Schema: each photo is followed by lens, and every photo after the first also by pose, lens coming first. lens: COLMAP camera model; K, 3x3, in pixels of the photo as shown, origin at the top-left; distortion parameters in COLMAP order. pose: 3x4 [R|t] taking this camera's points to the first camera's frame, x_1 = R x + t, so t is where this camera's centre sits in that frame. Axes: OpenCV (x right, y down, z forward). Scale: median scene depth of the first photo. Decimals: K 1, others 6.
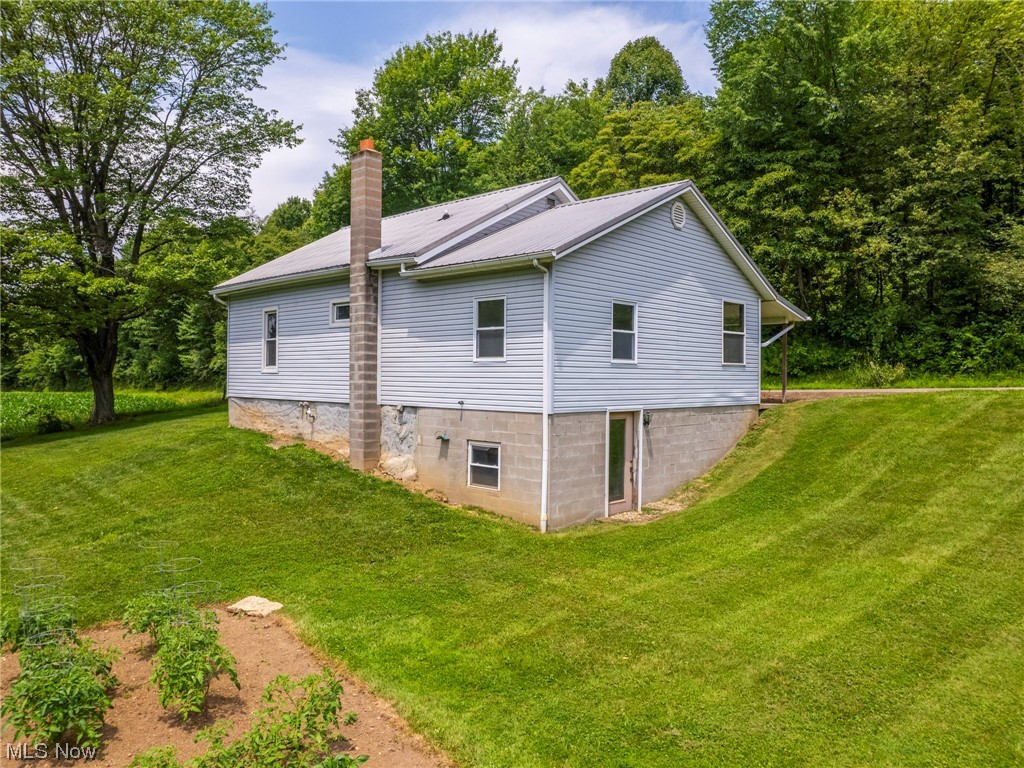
lens RADIAL K [[751.3, 0, 512.0], [0, 751.3, 384.0], [0, 0, 1]] dist [-0.053344, 0.003056]
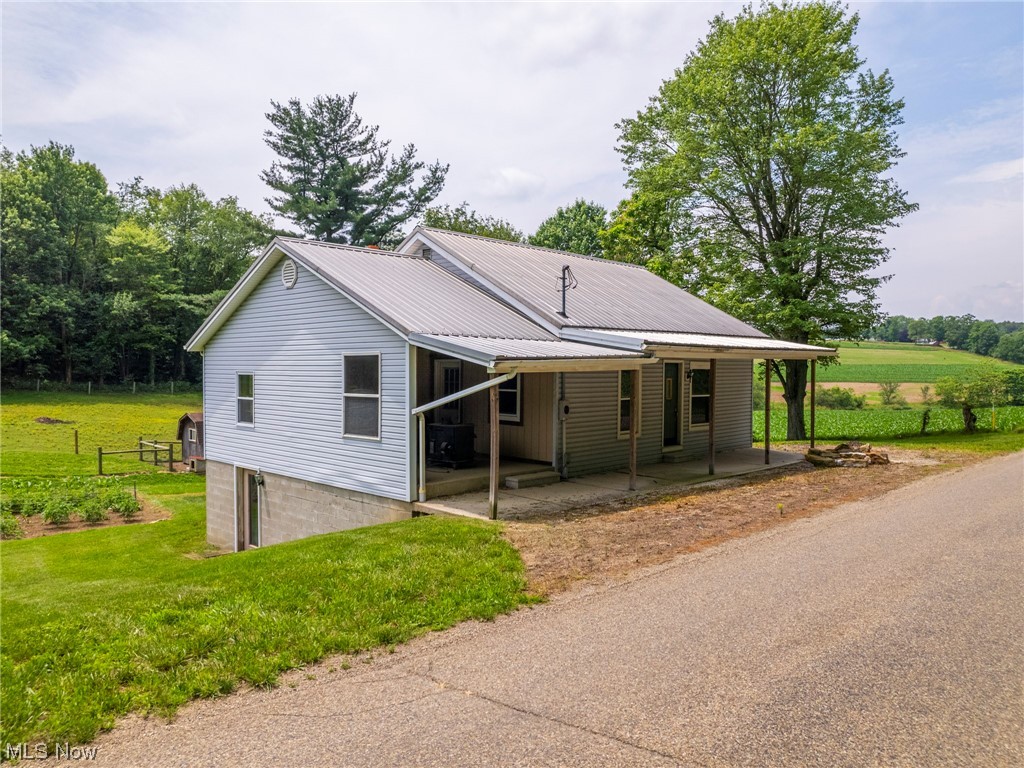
lens RADIAL K [[751.3, 0, 512.0], [0, 751.3, 384.0], [0, 0, 1]] dist [-0.053344, 0.003056]
pose [[-0.022877, 0.008285, -0.999704, 1.148483], [-0.014781, 0.999854, 0.008624, -0.097208], [0.999629, 0.014974, -0.022751, 1.289698]]
